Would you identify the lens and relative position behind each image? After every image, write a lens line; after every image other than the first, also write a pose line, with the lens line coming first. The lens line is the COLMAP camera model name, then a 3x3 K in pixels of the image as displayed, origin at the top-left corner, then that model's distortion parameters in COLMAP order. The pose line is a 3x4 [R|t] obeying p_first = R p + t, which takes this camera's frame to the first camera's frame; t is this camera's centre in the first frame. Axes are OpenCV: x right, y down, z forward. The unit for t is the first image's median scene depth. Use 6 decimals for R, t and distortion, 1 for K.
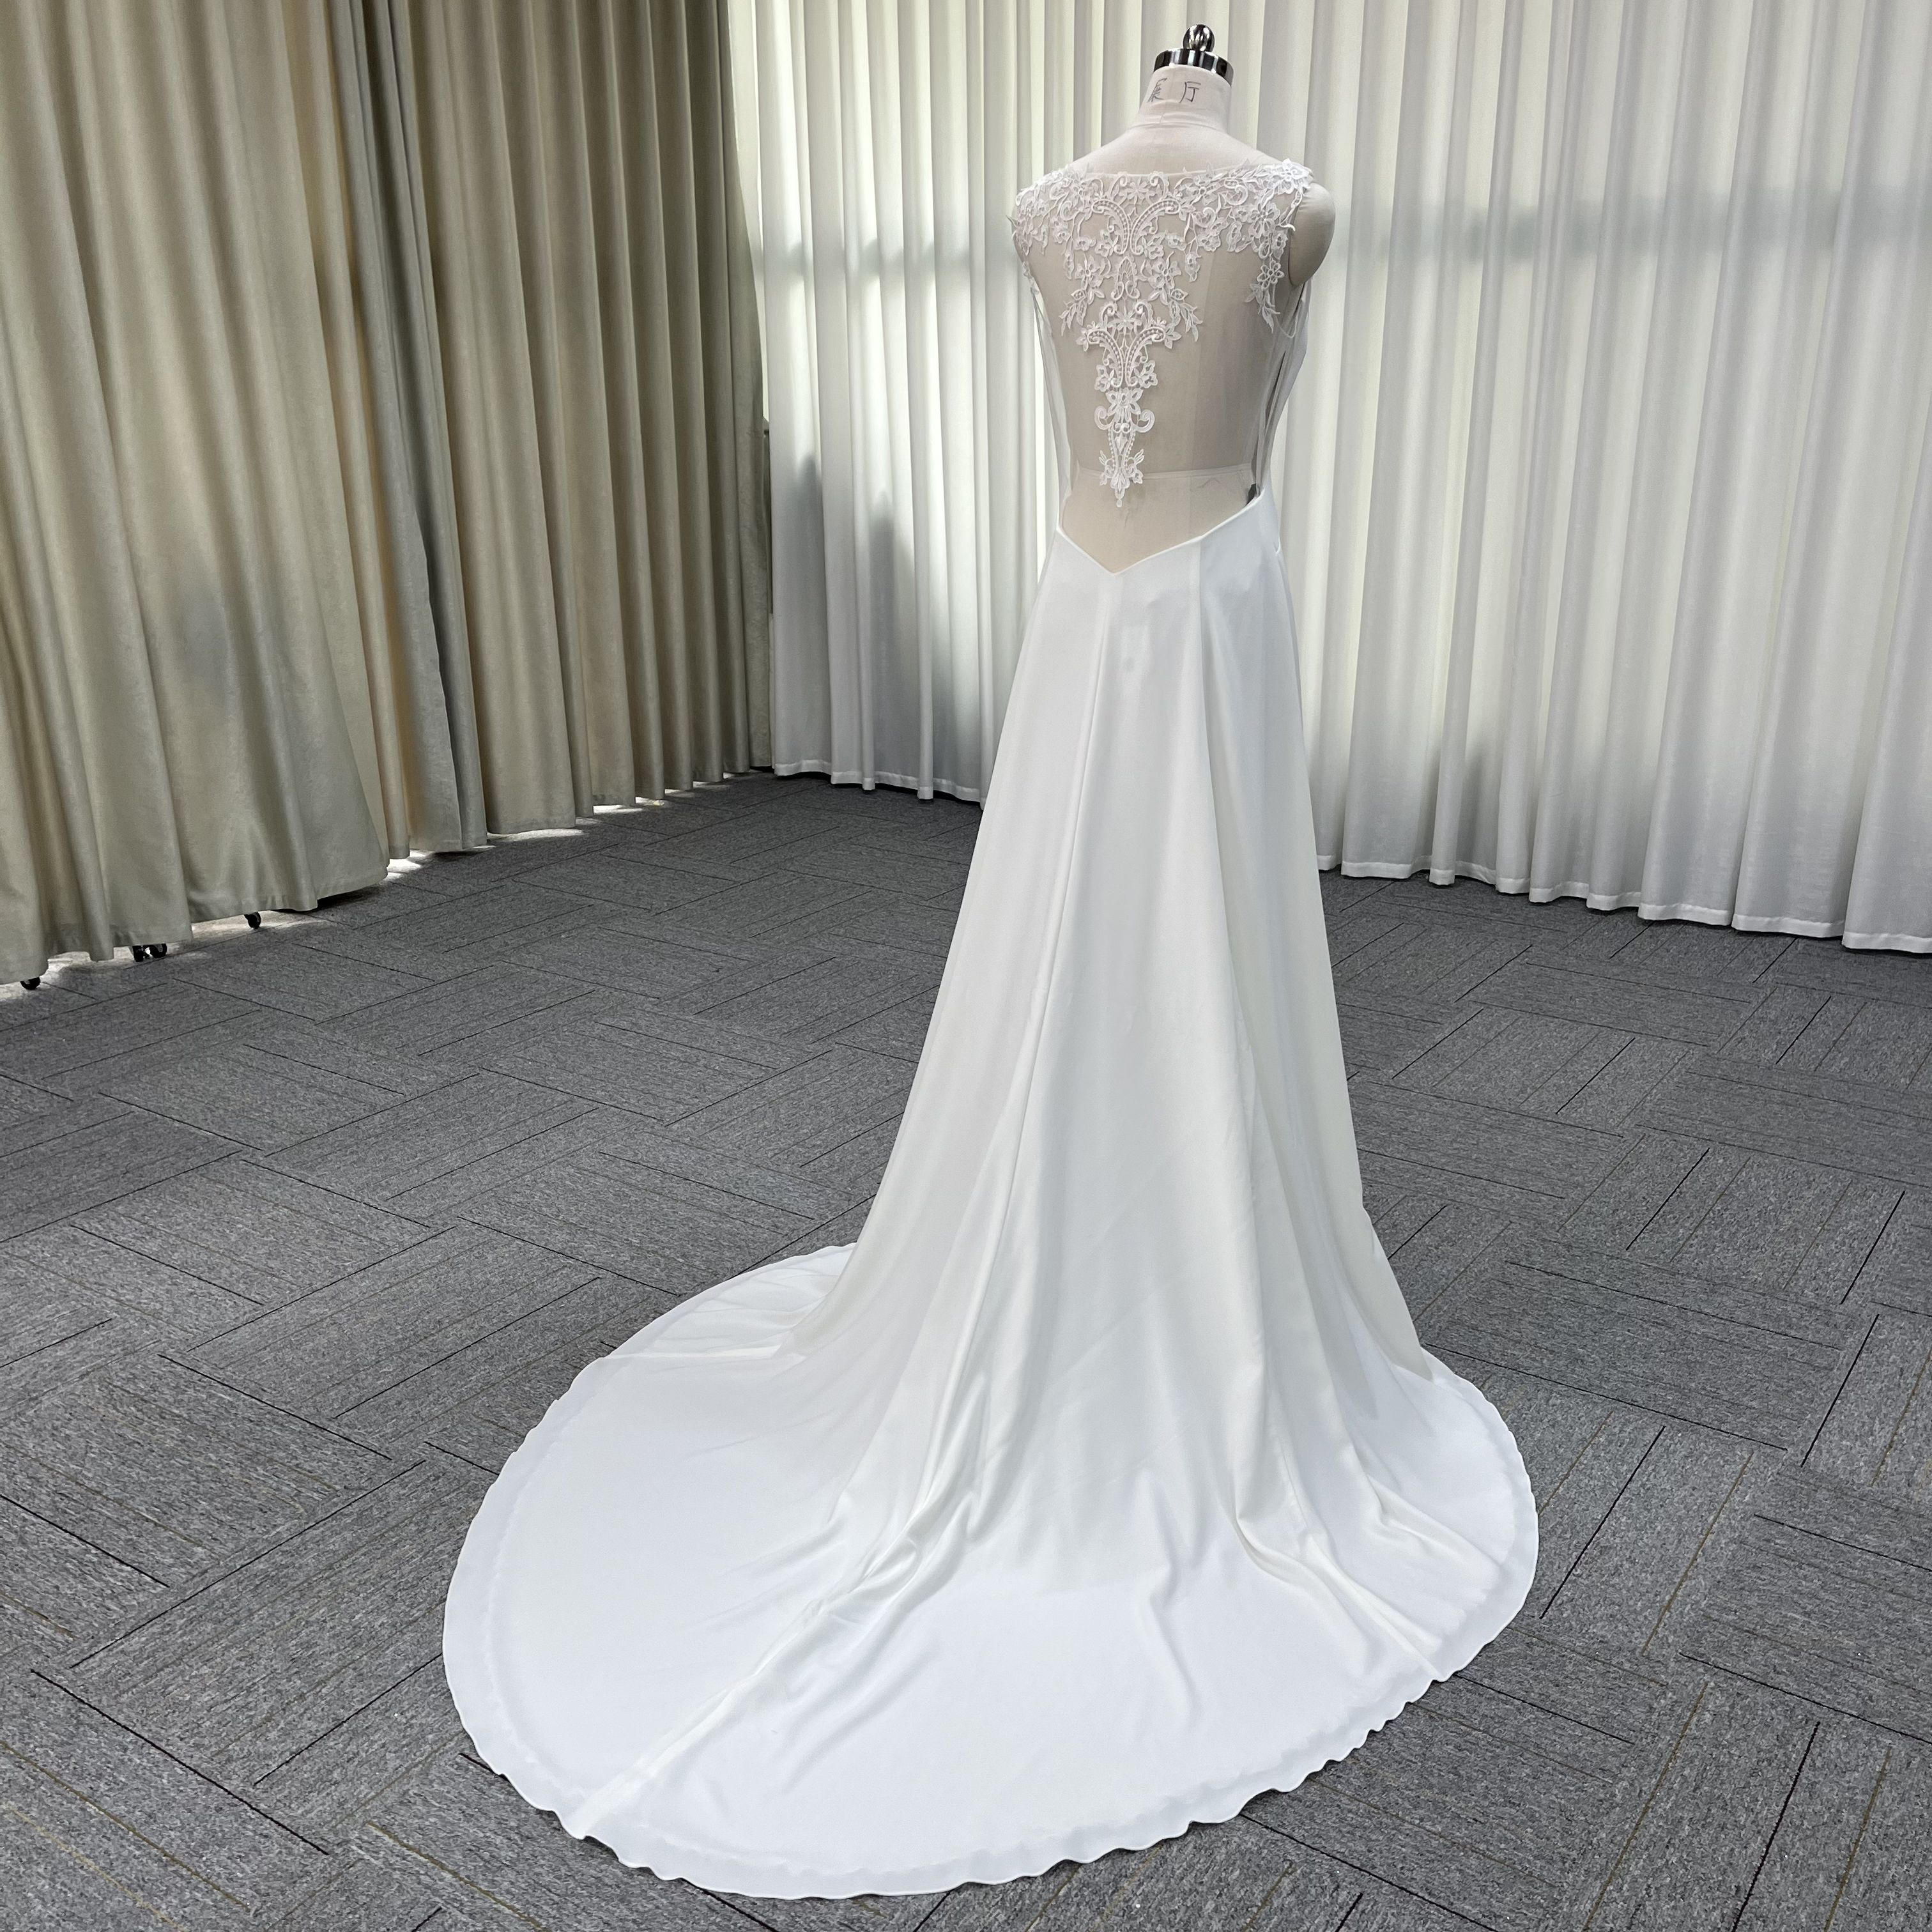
lens RADIAL K [[1946.5, 0, 987.9], [0, 1946.5, 979.6], [0, 0, 1]] dist [0.037252, -0.030106]
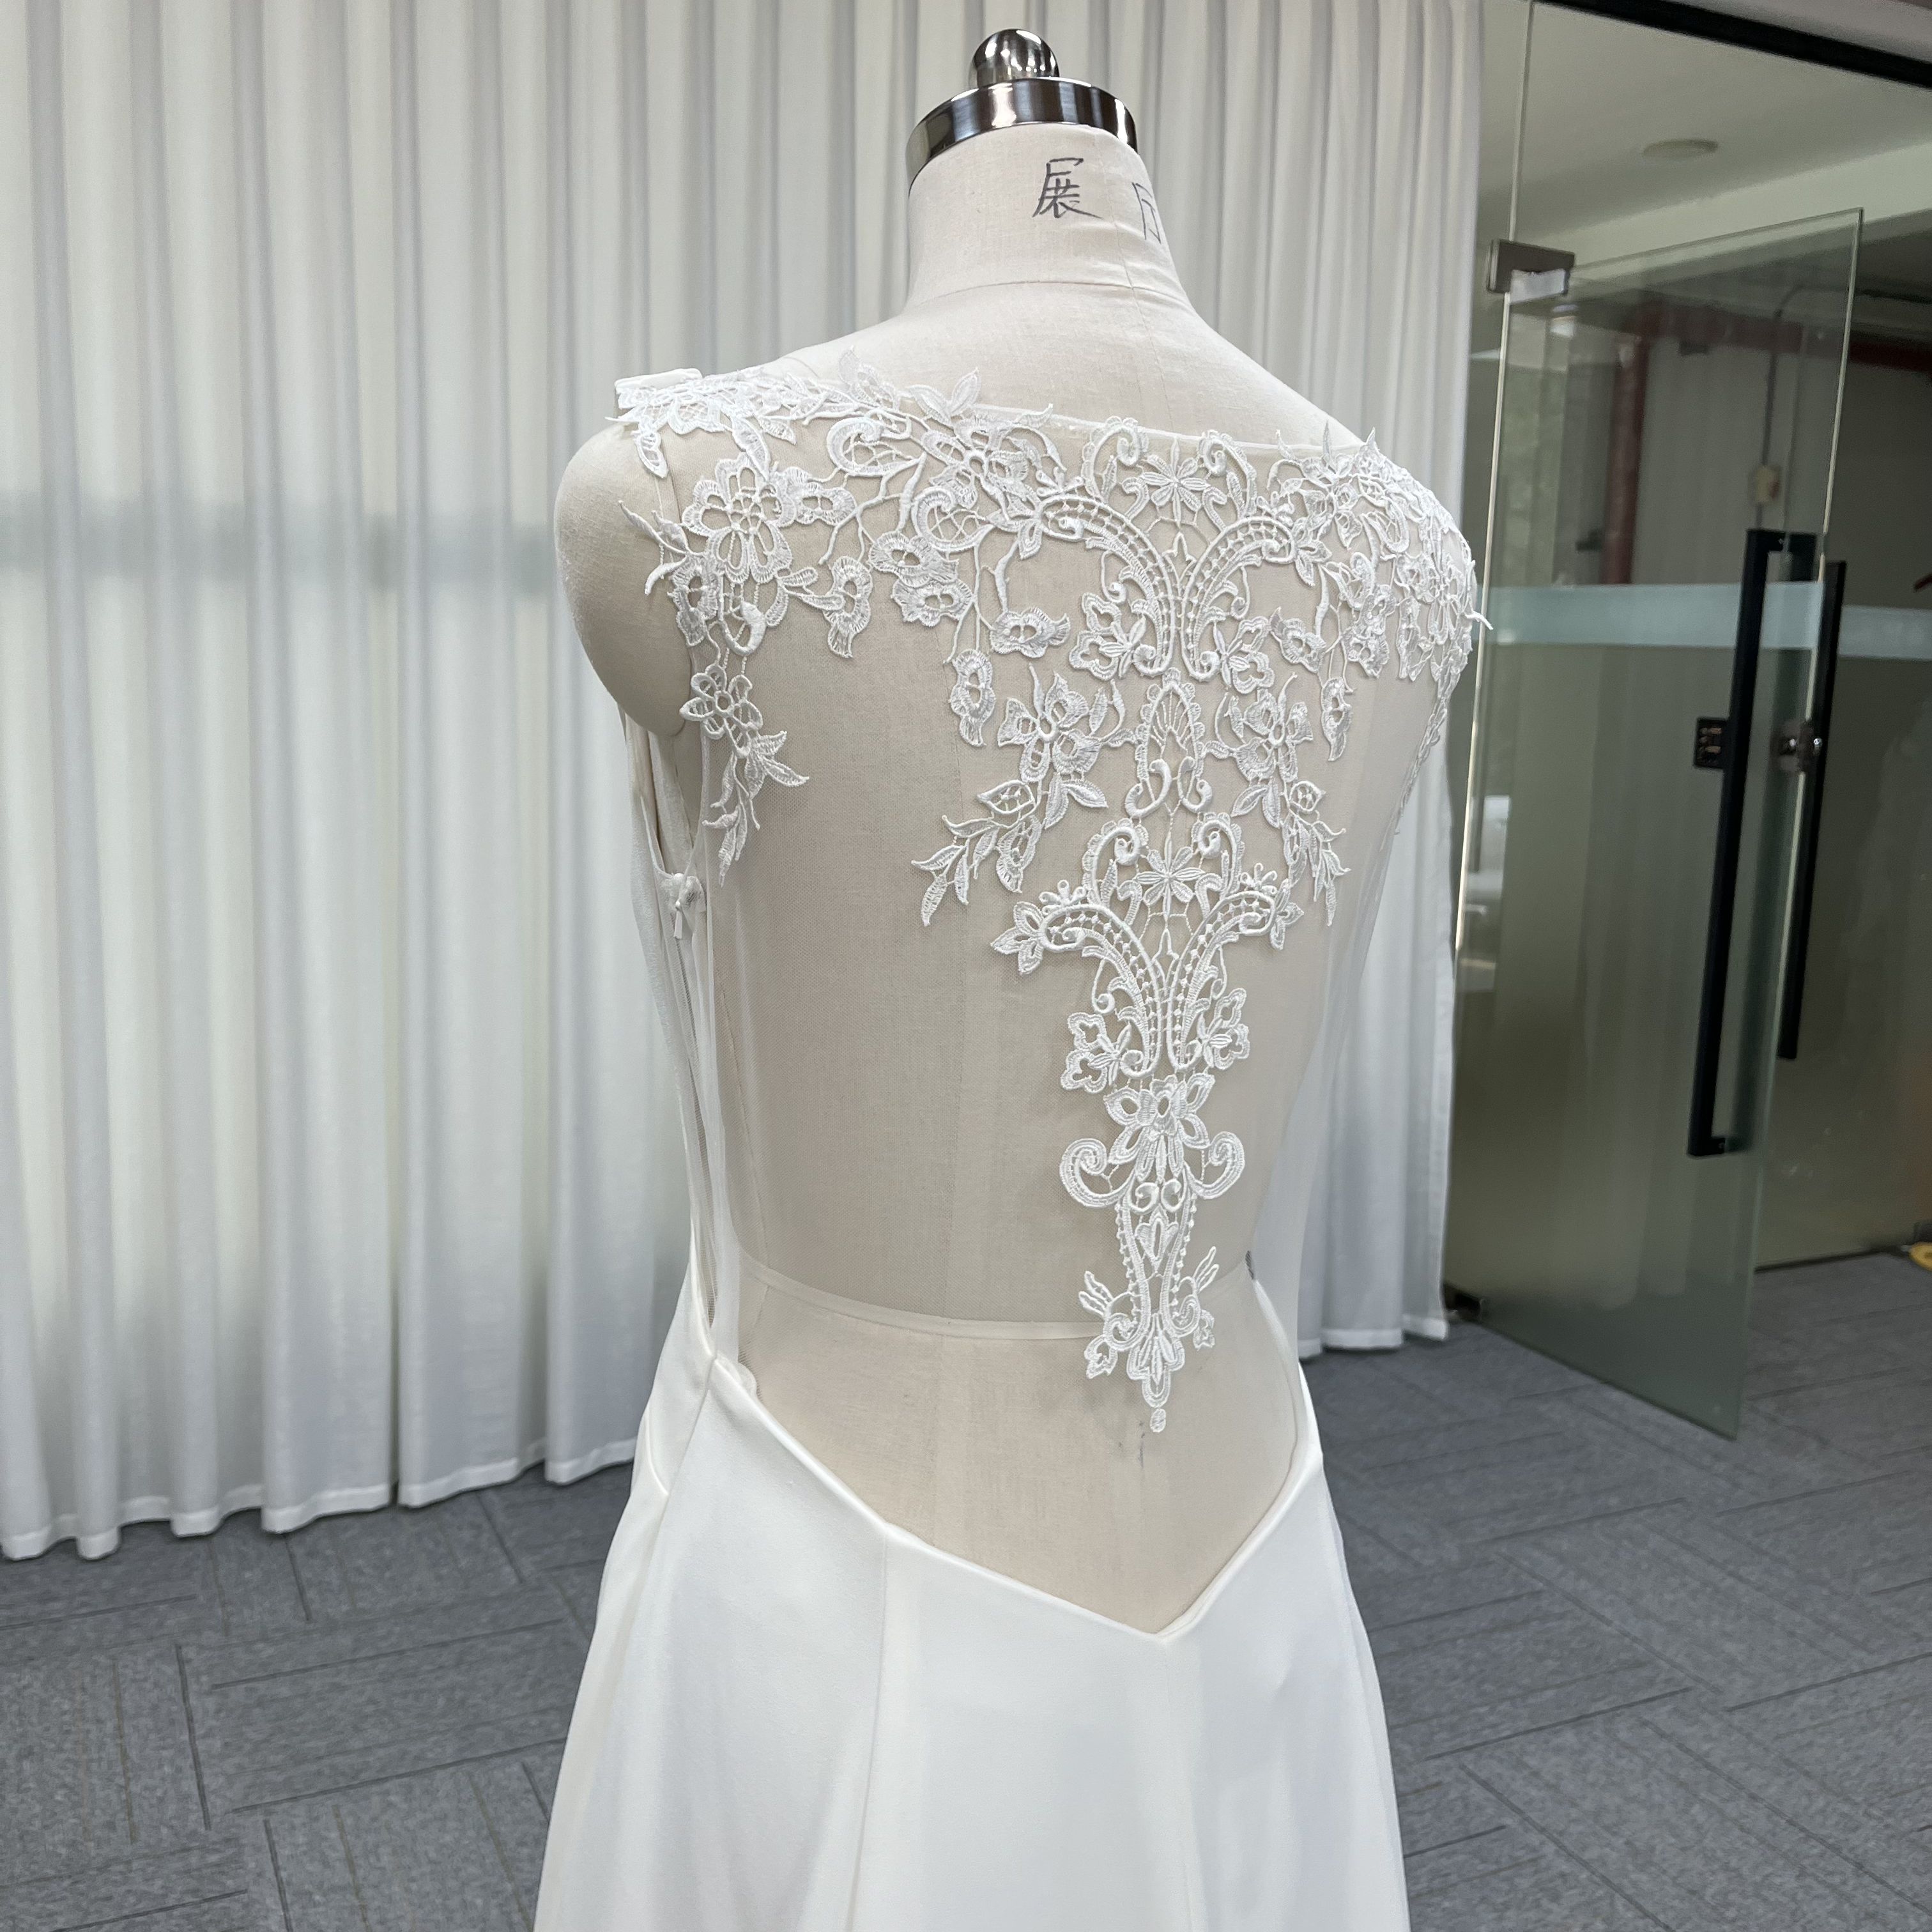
lens RADIAL K [[1957.7, 0, 988.7], [0, 1957.7, 970.3], [0, 0, 1]] dist [0.105221, -0.169422]
pose [[0.497042, -0.119399, 0.859473, -0.175808], [0.242529, 0.970129, -0.005486, -0.266661], [-0.833144, 0.211174, 0.511152, 0.705480]]
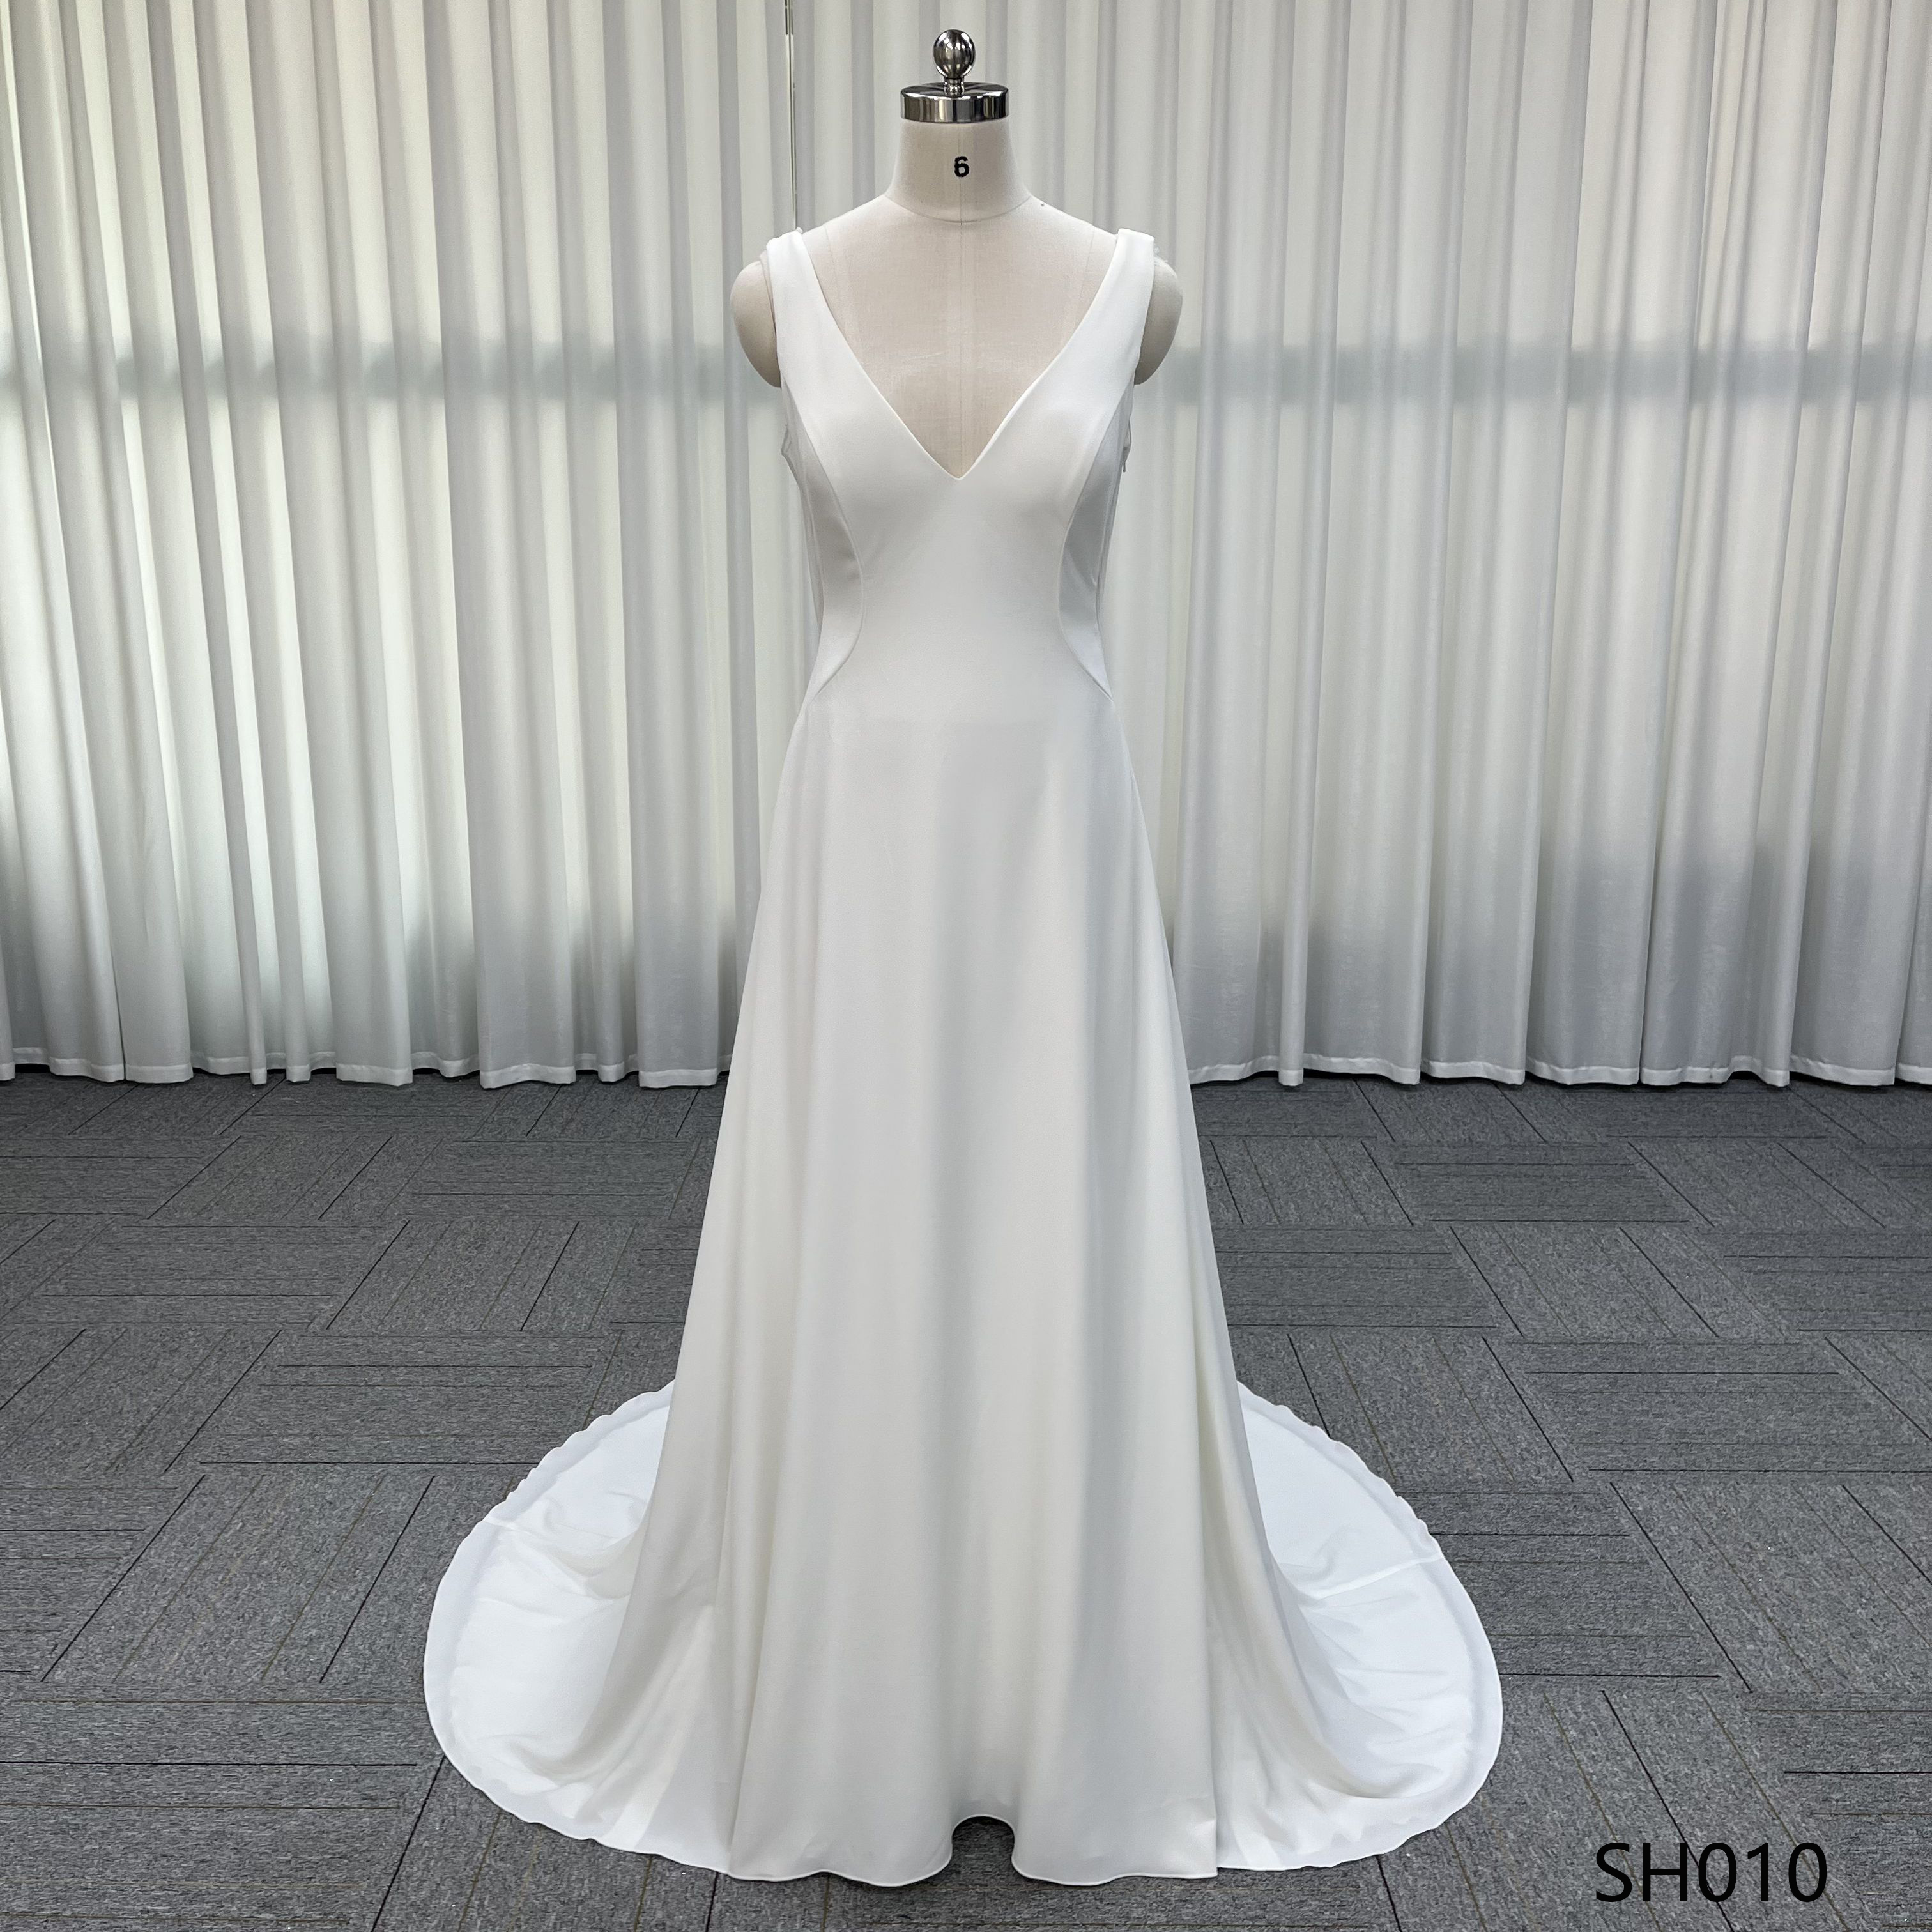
lens RADIAL K [[1935.1, 0, 969.2], [0, 1935.1, 977.7], [0, 0, 1]] dist [0.069220, -0.081646]
pose [[0.826484, -0.131593, 0.547364, -0.303047], [0.173762, 0.984452, -0.025695, -0.104215], [-0.535472, 0.116348, 0.836500, 0.363493]]
